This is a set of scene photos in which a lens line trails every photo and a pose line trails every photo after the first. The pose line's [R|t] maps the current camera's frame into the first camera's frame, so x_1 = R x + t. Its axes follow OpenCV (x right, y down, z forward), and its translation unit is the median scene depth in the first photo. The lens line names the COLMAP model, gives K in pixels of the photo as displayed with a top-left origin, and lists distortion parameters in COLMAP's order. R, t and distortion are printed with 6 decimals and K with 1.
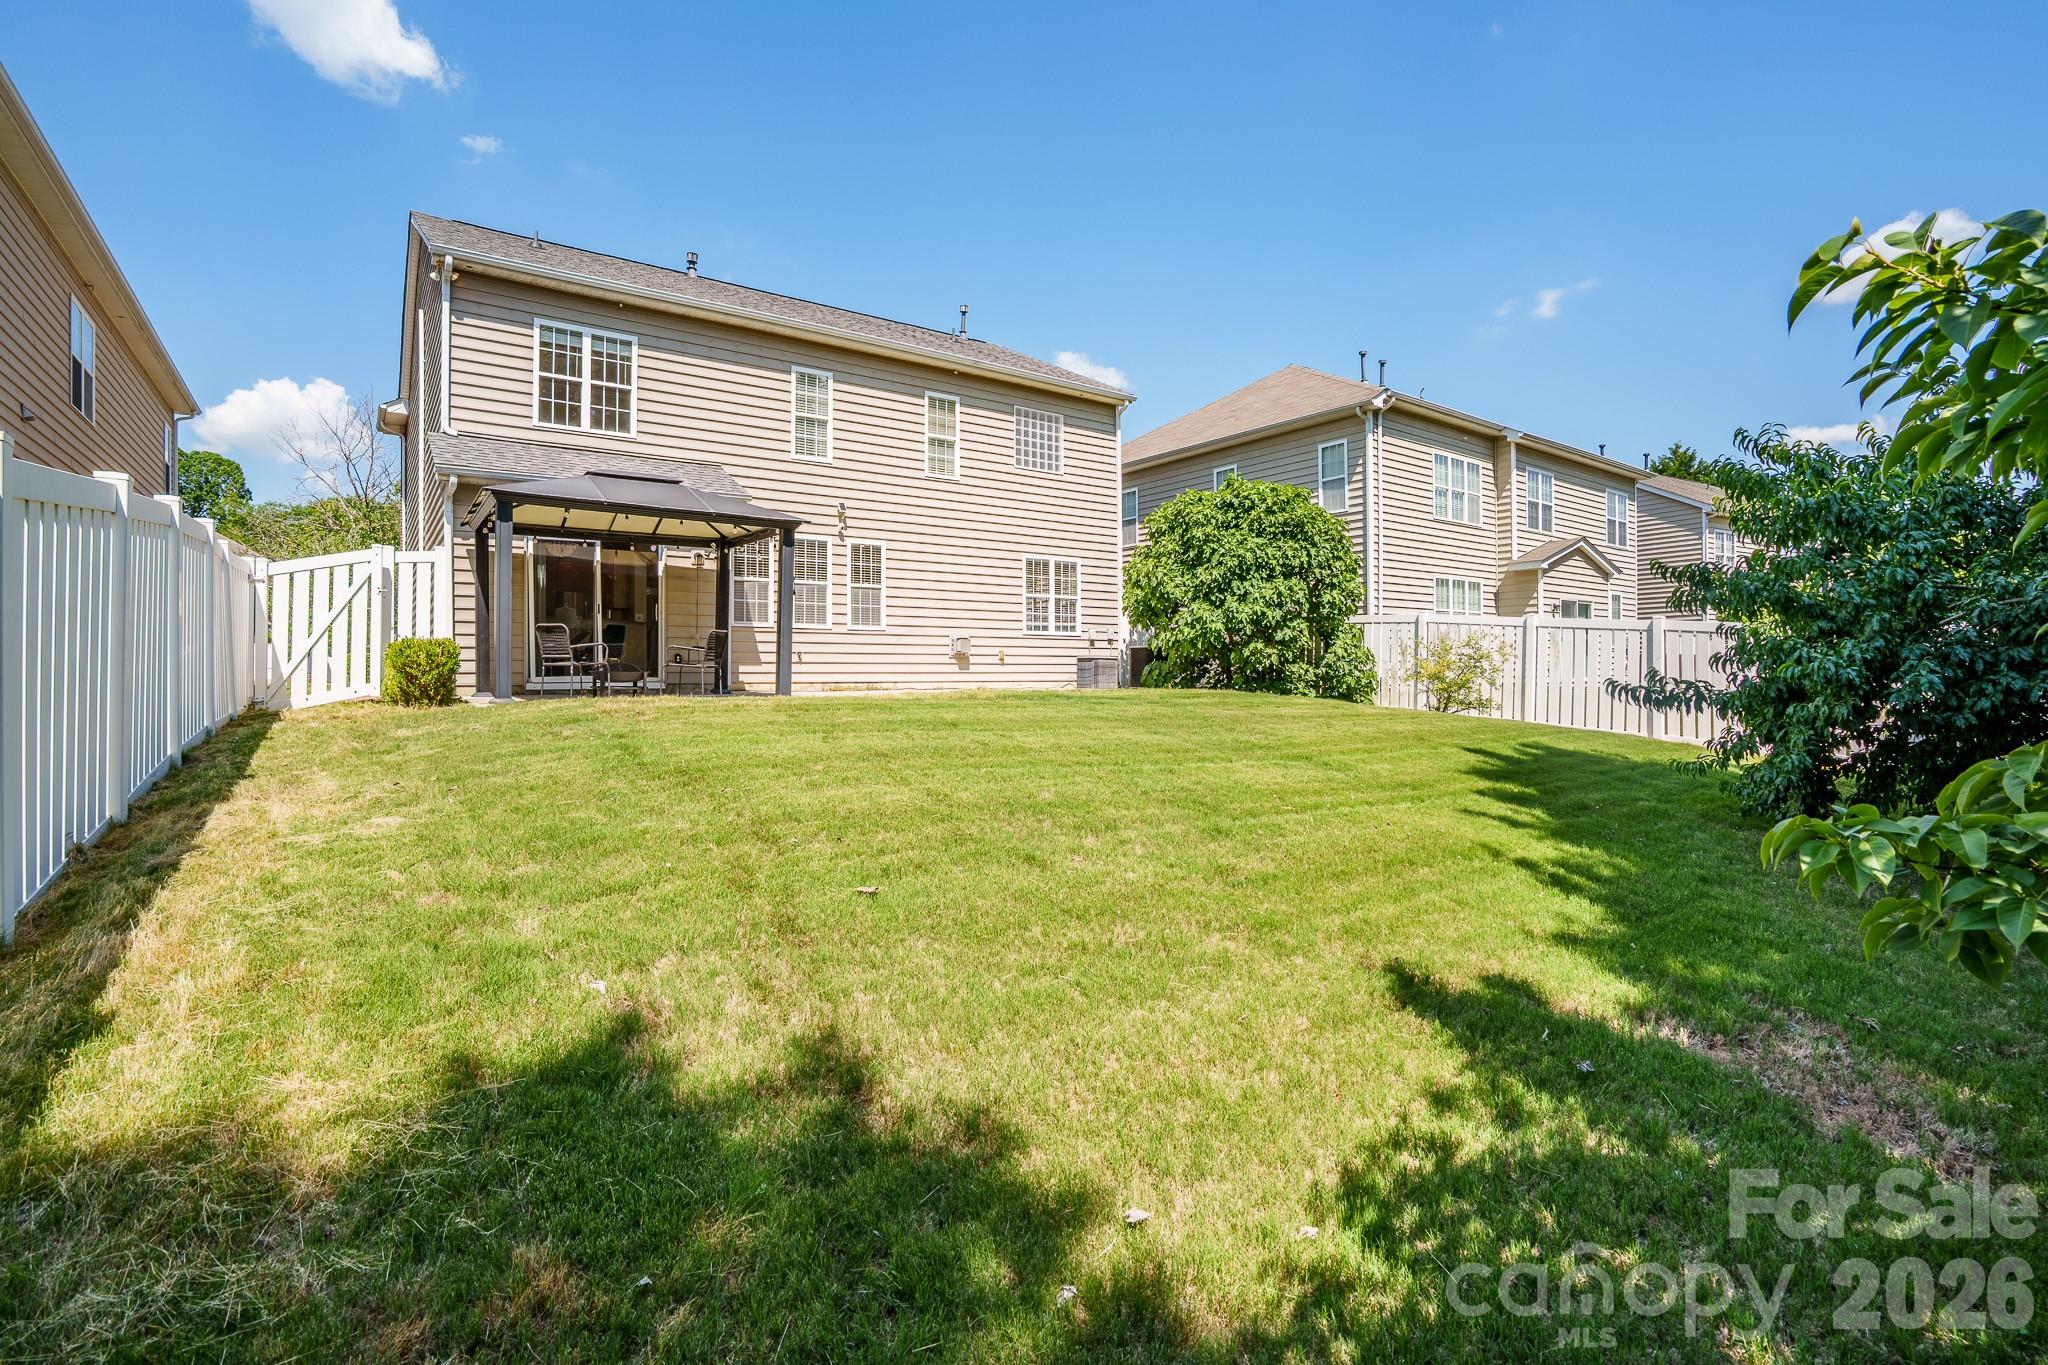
lens RADIAL K [[933.0, 0, 953.6], [0, 933.0, 684.7], [0, 0, 1]] dist [-0.026369, 0.004957]
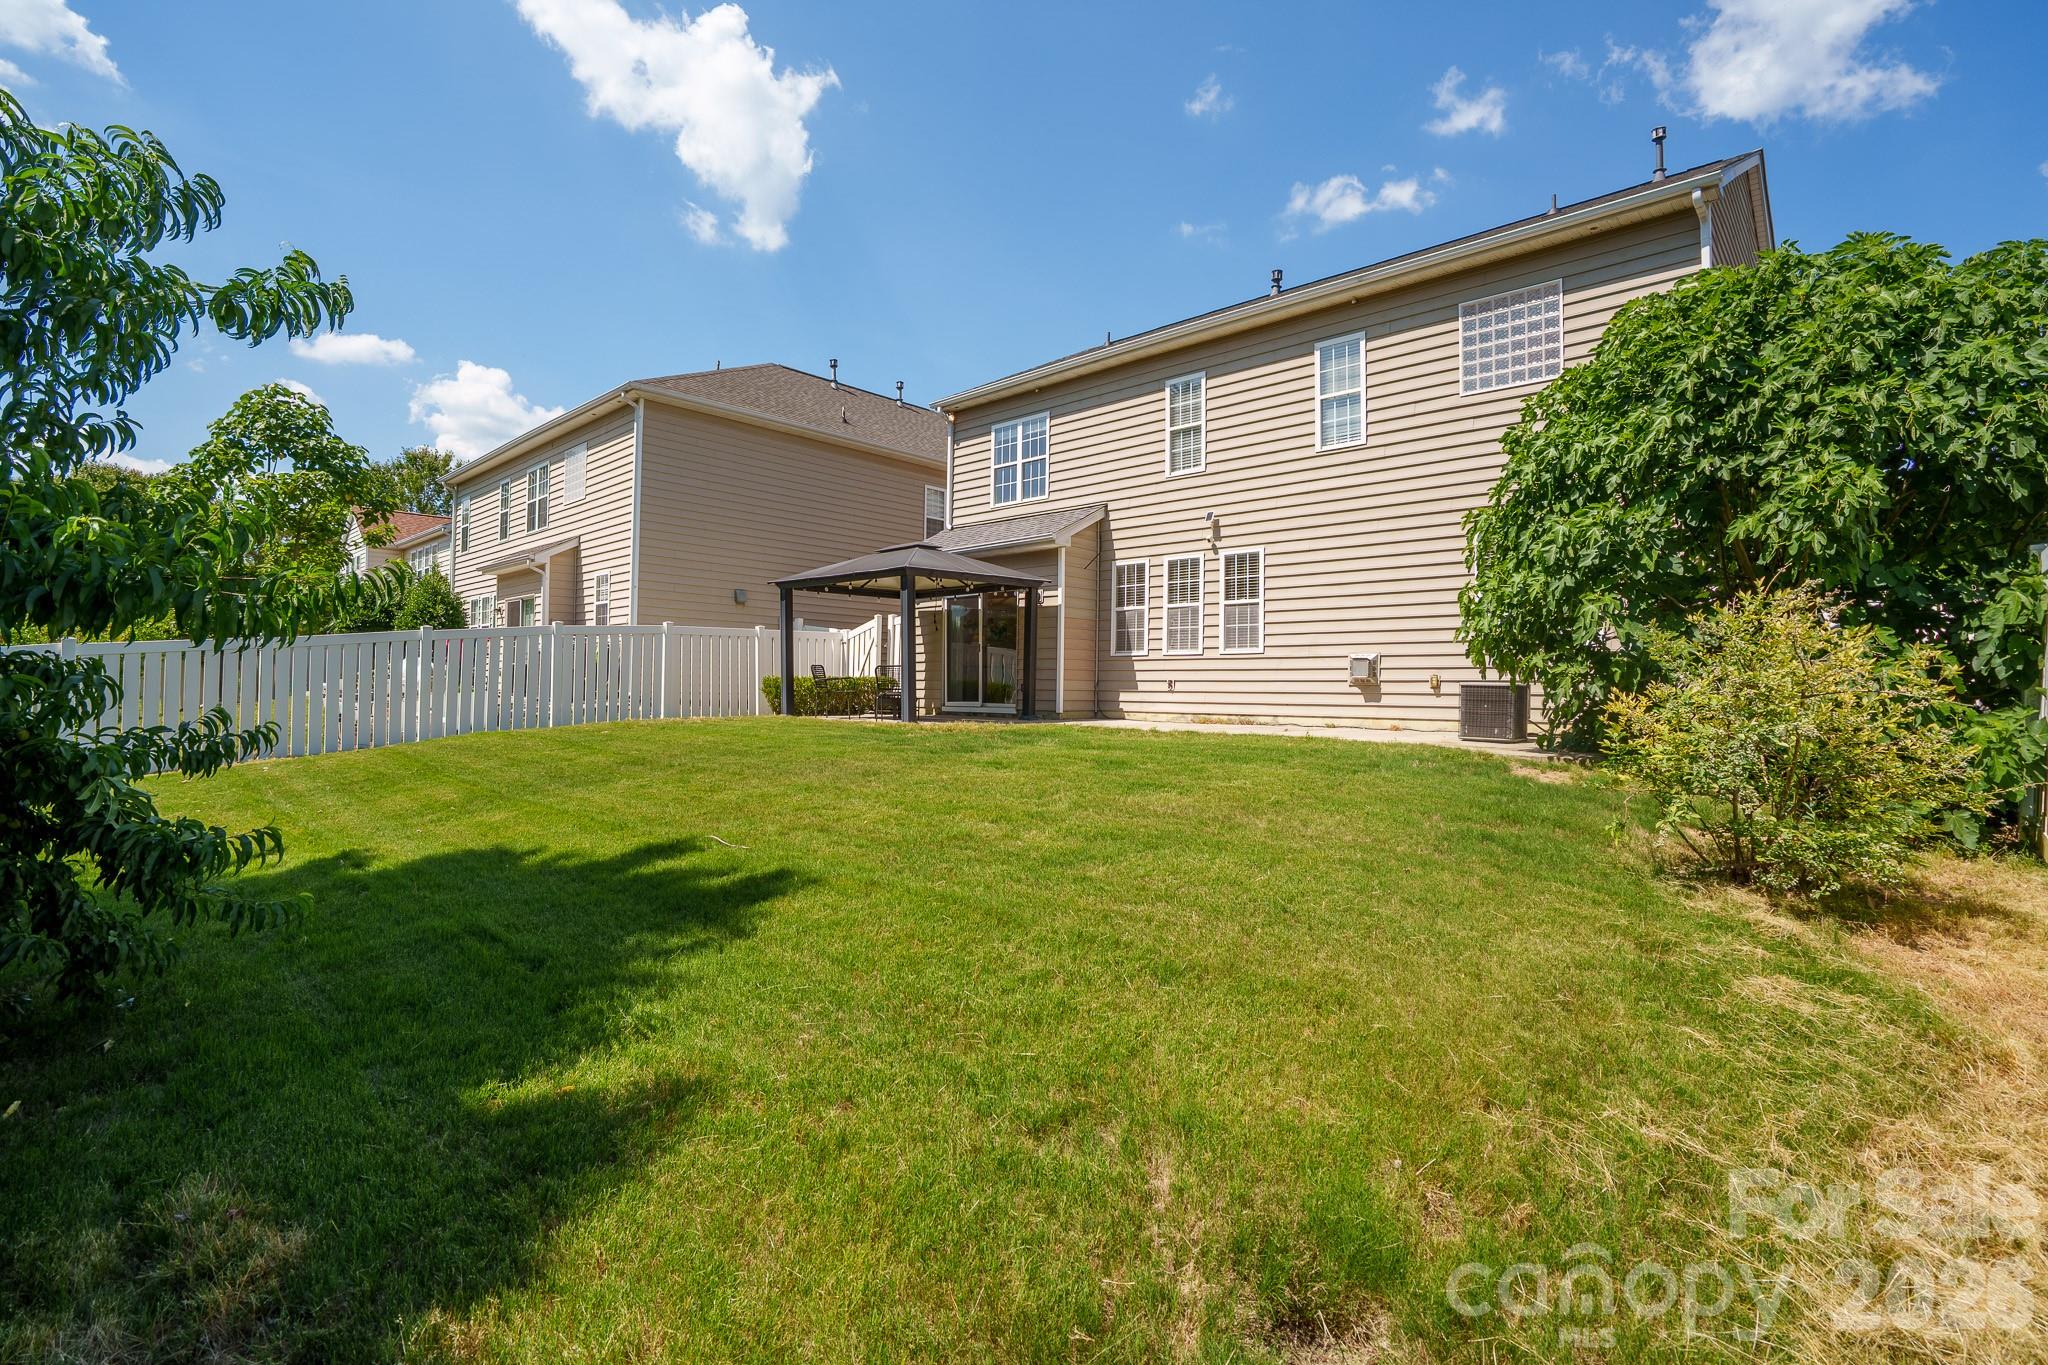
lens RADIAL K [[933.0, 0, 1005.8], [0, 933.0, 683.2], [0, 0, 1]] dist [-0.026369, 0.004957]
pose [[0.246024, -0.001126, -0.969263, 0.694643], [-0.020332, 0.999773, -0.006323, -0.022199], [0.969050, 0.021263, 0.245945, 0.594791]]
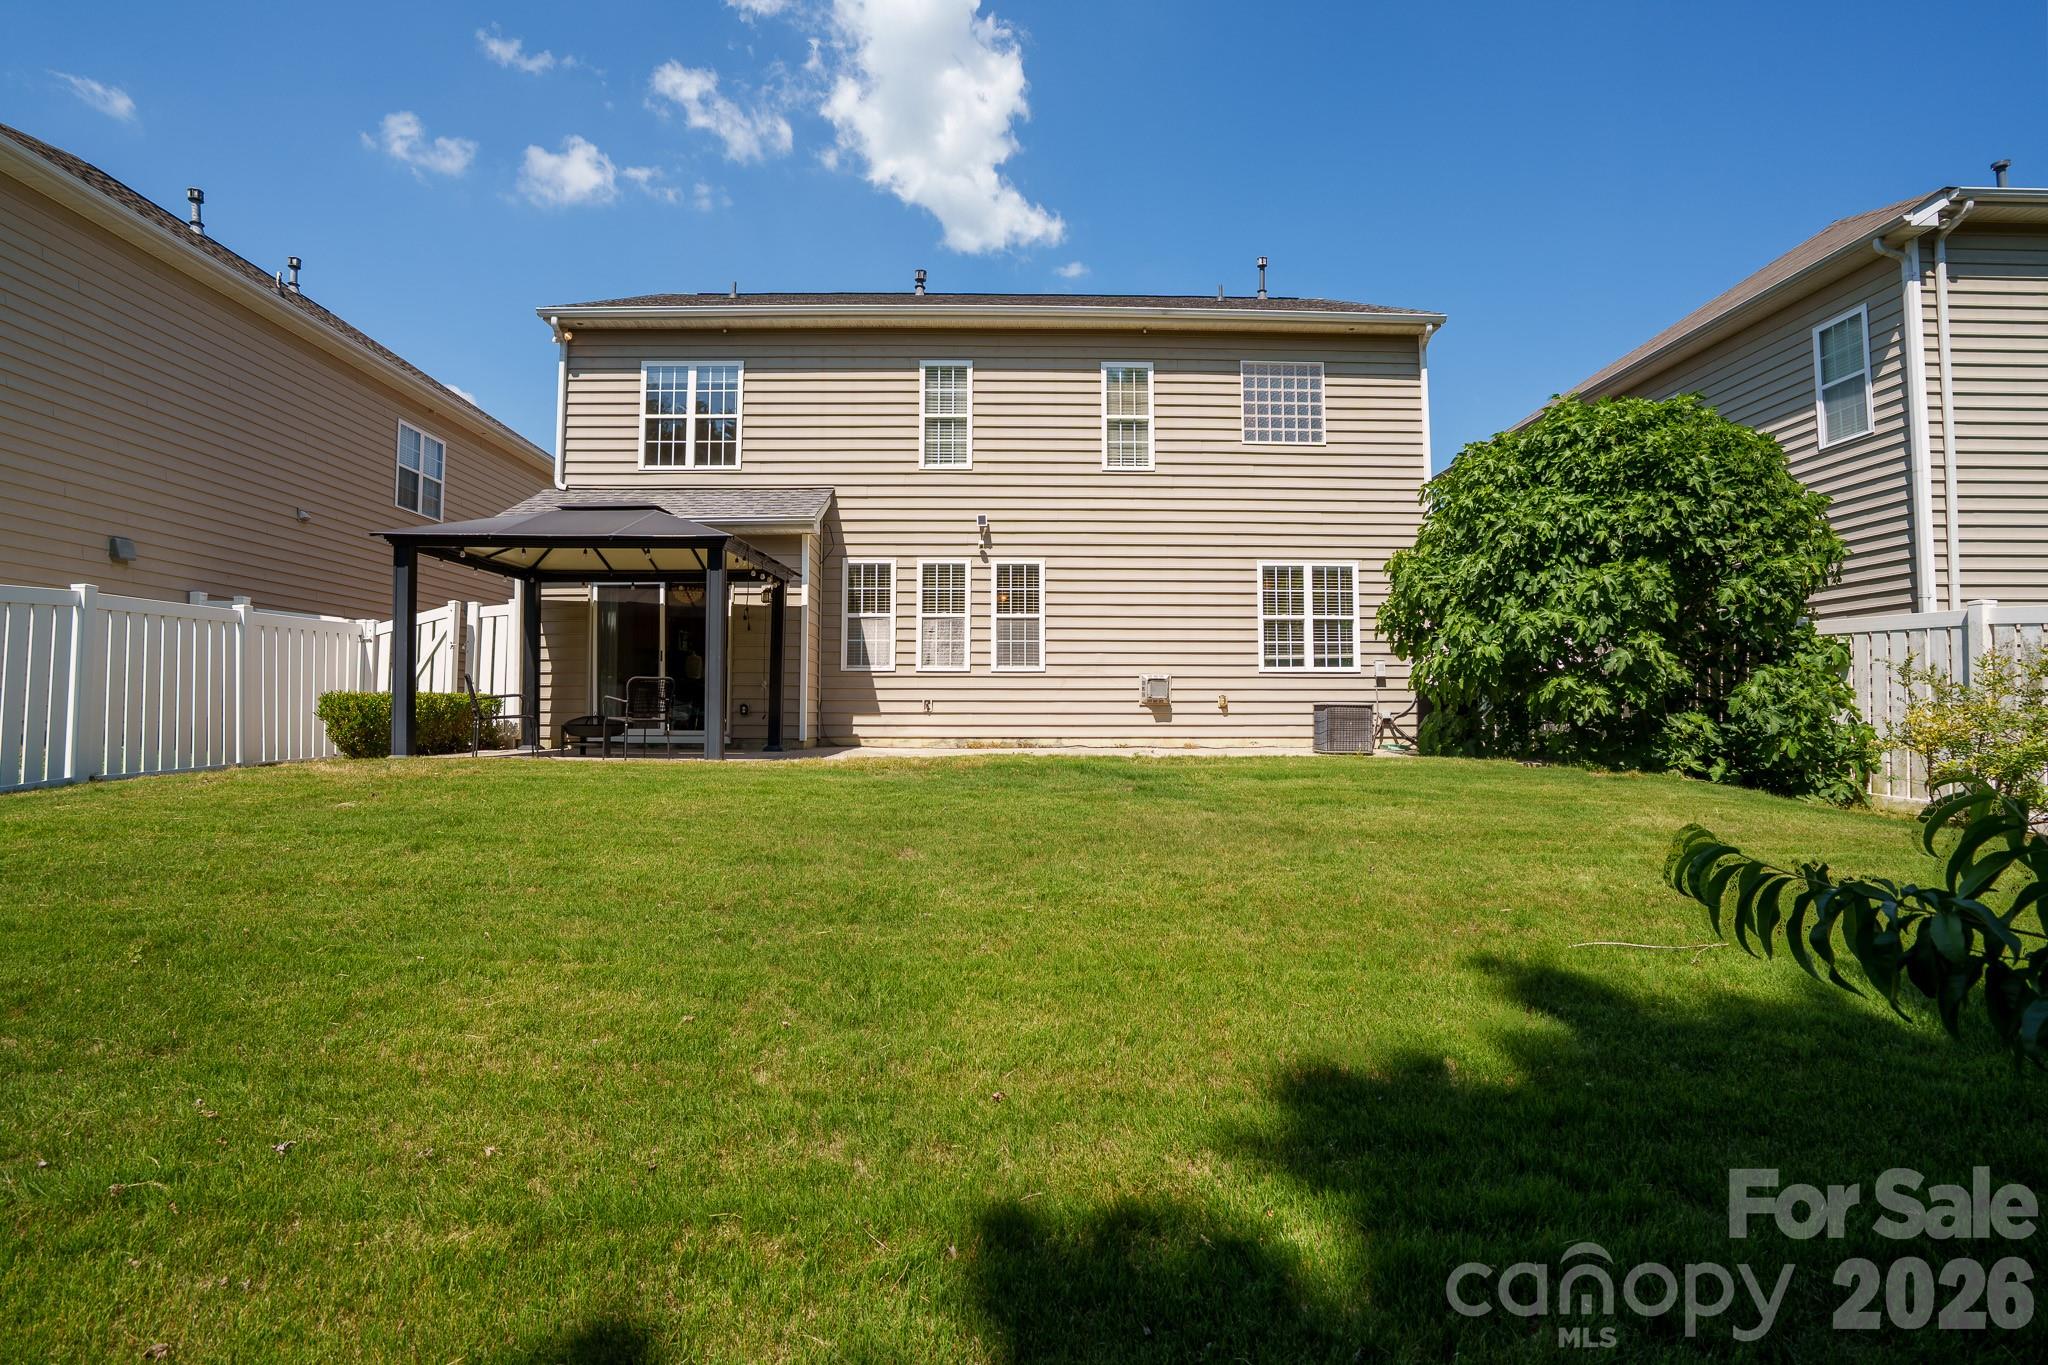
lens RADIAL K [[933.0, 0, 979.1], [0, 933.0, 676.3], [0, 0, 1]] dist [-0.026369, 0.004957]
pose [[0.845808, -0.021373, -0.533058, 0.307786], [-0.008871, 0.998496, -0.054111, -0.011641], [0.533413, 0.050496, 0.844346, 0.319937]]
